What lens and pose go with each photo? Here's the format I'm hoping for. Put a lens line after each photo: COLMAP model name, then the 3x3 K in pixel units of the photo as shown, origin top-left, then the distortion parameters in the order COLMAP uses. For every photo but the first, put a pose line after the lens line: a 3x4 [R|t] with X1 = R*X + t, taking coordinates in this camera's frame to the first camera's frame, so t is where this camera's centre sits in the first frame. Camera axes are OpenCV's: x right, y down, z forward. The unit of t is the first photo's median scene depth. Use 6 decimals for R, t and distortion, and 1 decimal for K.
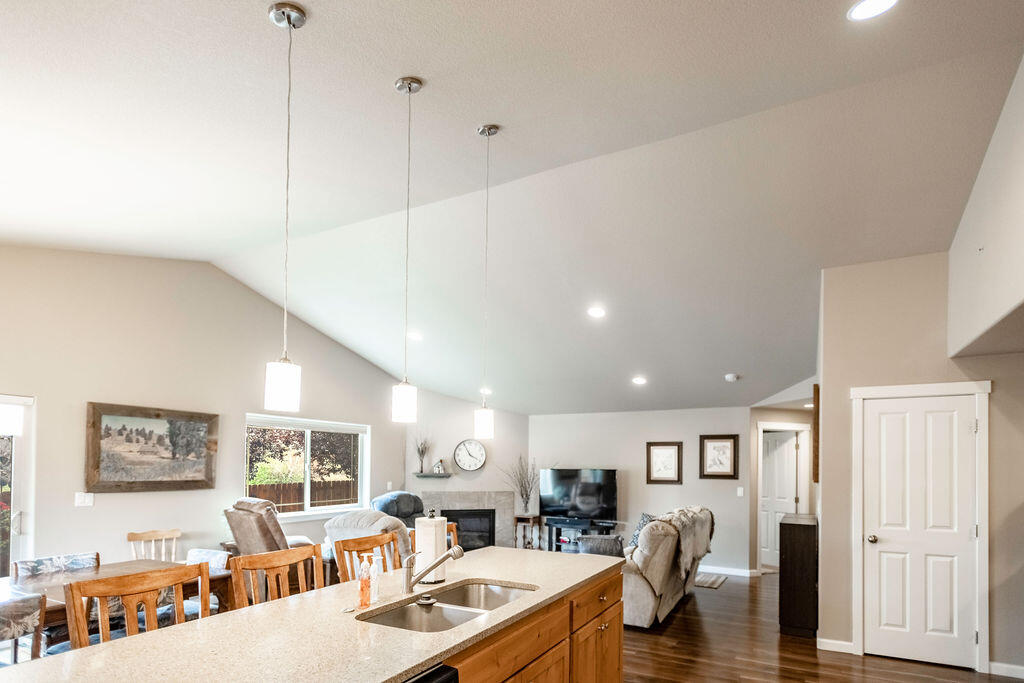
lens RADIAL K [[530.0, 0, 539.4], [0, 530.0, 455.4], [0, 0, 1]] dist [0.011785, 0.000608]
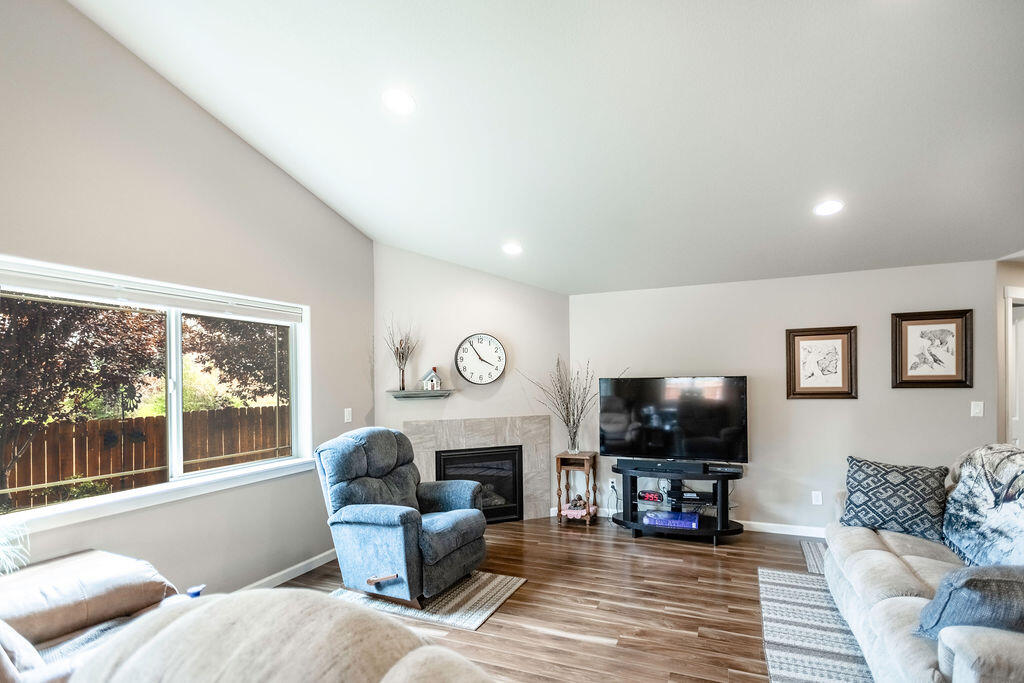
lens RADIAL K [[500.9, 0, 520.3], [0, 500.9, 376.2], [0, 0, 1]] dist [0.007826, 0.000463]
pose [[0.996272, -0.026613, 0.082056, -0.161828], [0.025052, 0.999486, 0.019997, 0.010085], [-0.082546, -0.017867, 0.996427, 0.512489]]
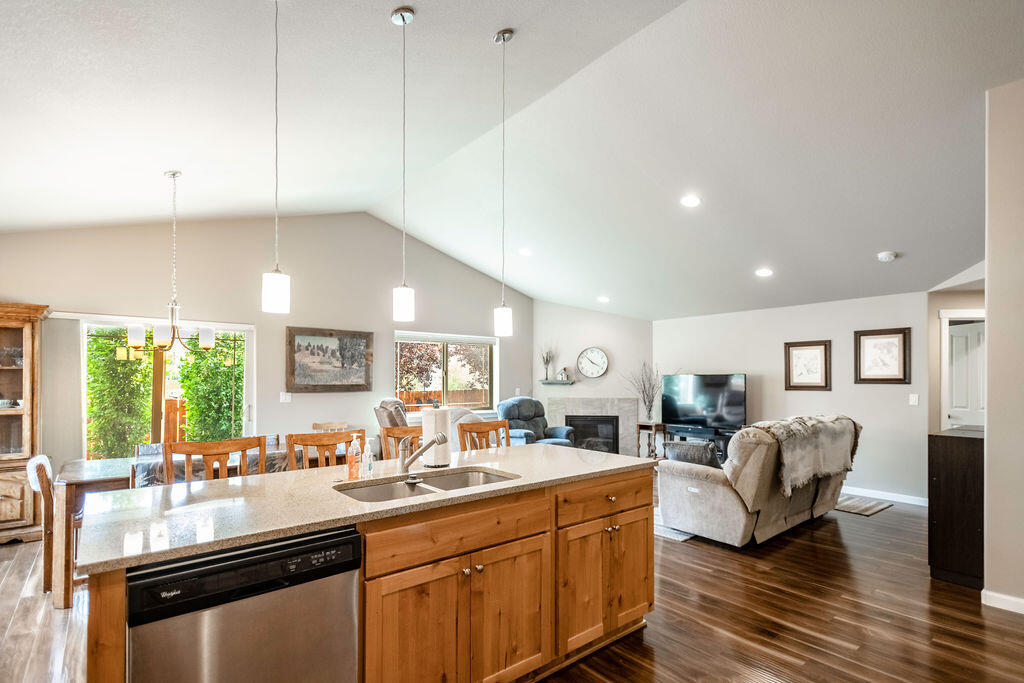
lens RADIAL K [[500.9, 0, 495.4], [0, 500.9, 376.1], [0, 0, 1]] dist [0.007826, 0.000463]
pose [[0.902847, -0.009870, -0.429848, 0.141066], [0.014525, 0.999866, 0.007549, 0.019022], [0.429716, -0.013059, 0.902870, 0.049755]]
